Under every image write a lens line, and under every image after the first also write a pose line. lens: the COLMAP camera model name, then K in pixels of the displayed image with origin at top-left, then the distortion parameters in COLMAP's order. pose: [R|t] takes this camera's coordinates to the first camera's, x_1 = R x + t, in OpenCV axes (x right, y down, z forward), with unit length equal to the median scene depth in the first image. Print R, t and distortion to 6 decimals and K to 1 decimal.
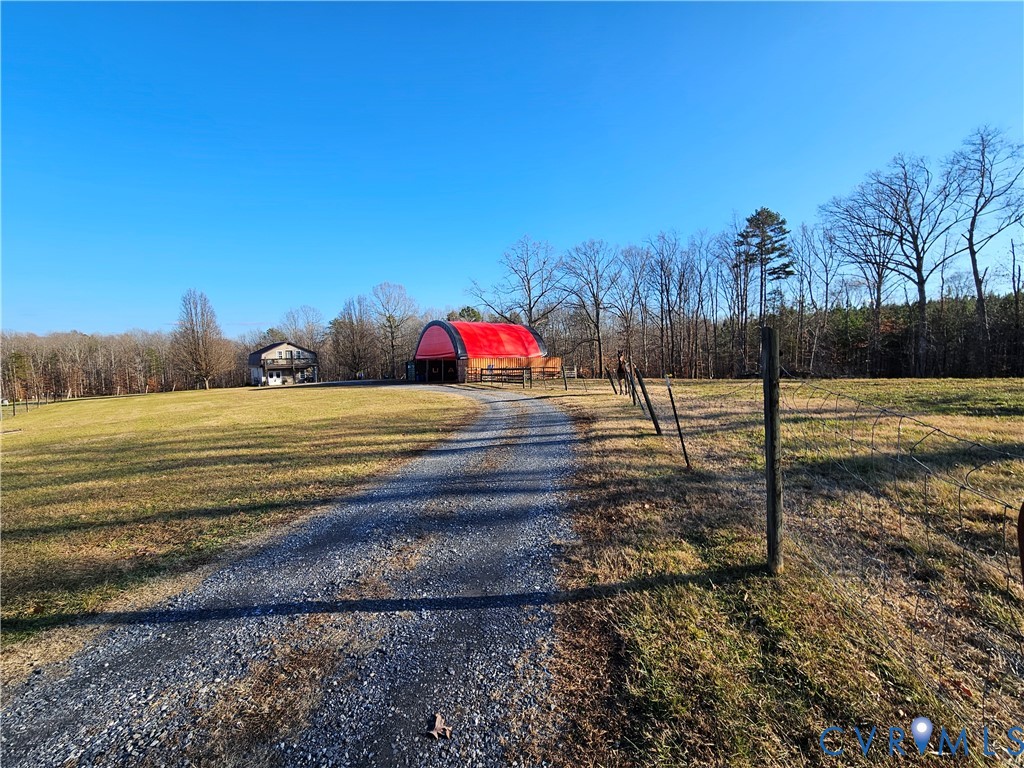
lens RADIAL K [[418.3, 0, 501.7], [0, 418.3, 382.7], [0, 0, 1]] dist [0.000338, 0.000459]
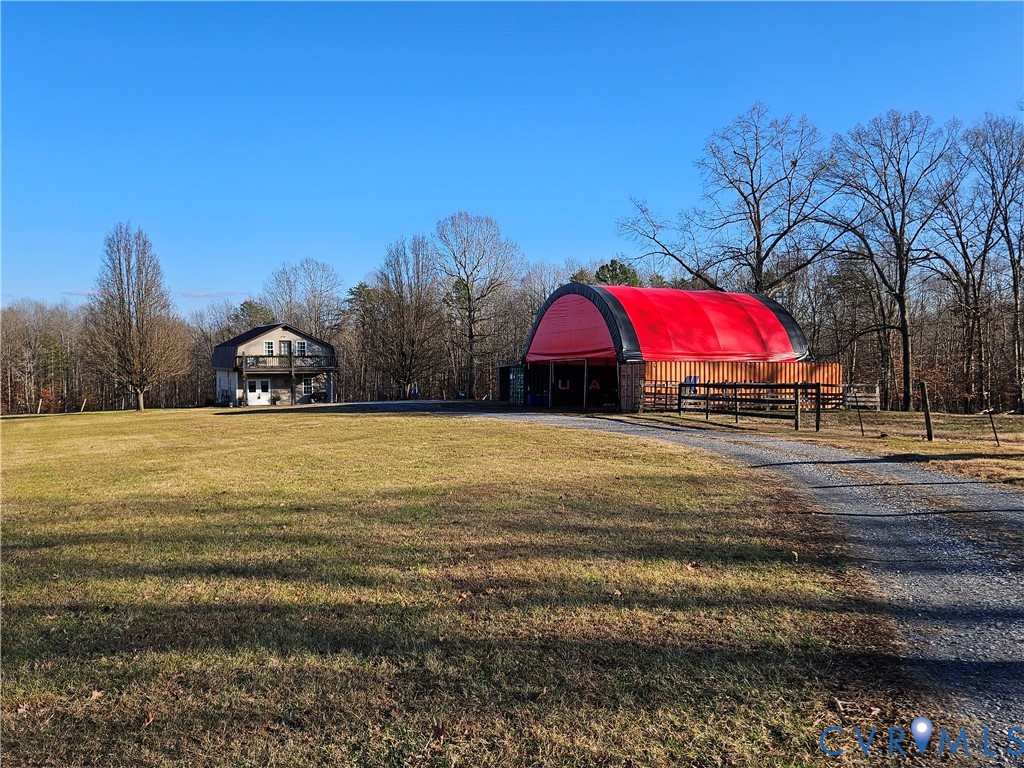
lens RADIAL K [[803.4, 0, 512.0], [0, 803.4, 386.5], [0, 0, 1]] dist [0.049621, -0.014329]
pose [[0.983958, 0.024184, -0.176751, -0.046542], [-0.029356, 0.999212, -0.026704, -0.000498], [0.175966, 0.031465, 0.983893, 0.051906]]
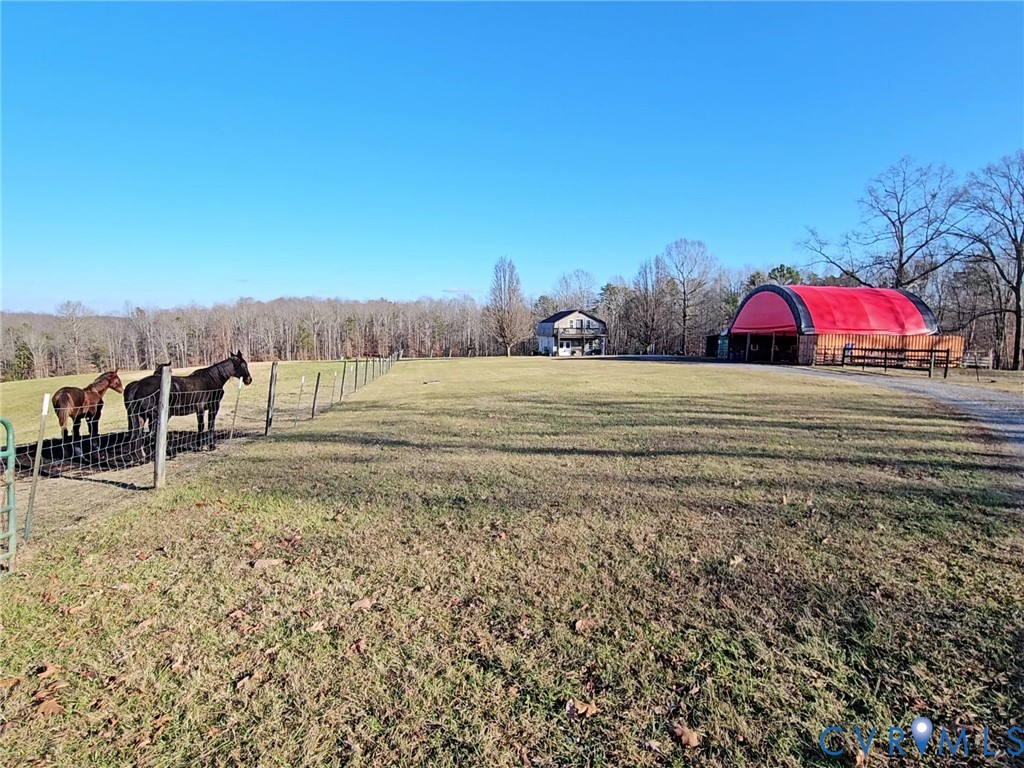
lens RADIAL K [[508.8, 0, 520.5], [0, 508.8, 385.4], [0, 0, 1]] dist [-0.002663, -0.001249]
pose [[0.876353, 0.078626, -0.475208, -0.075031], [-0.055320, 0.996488, 0.062858, 0.005382], [0.478482, -0.028798, 0.877625, -0.058314]]
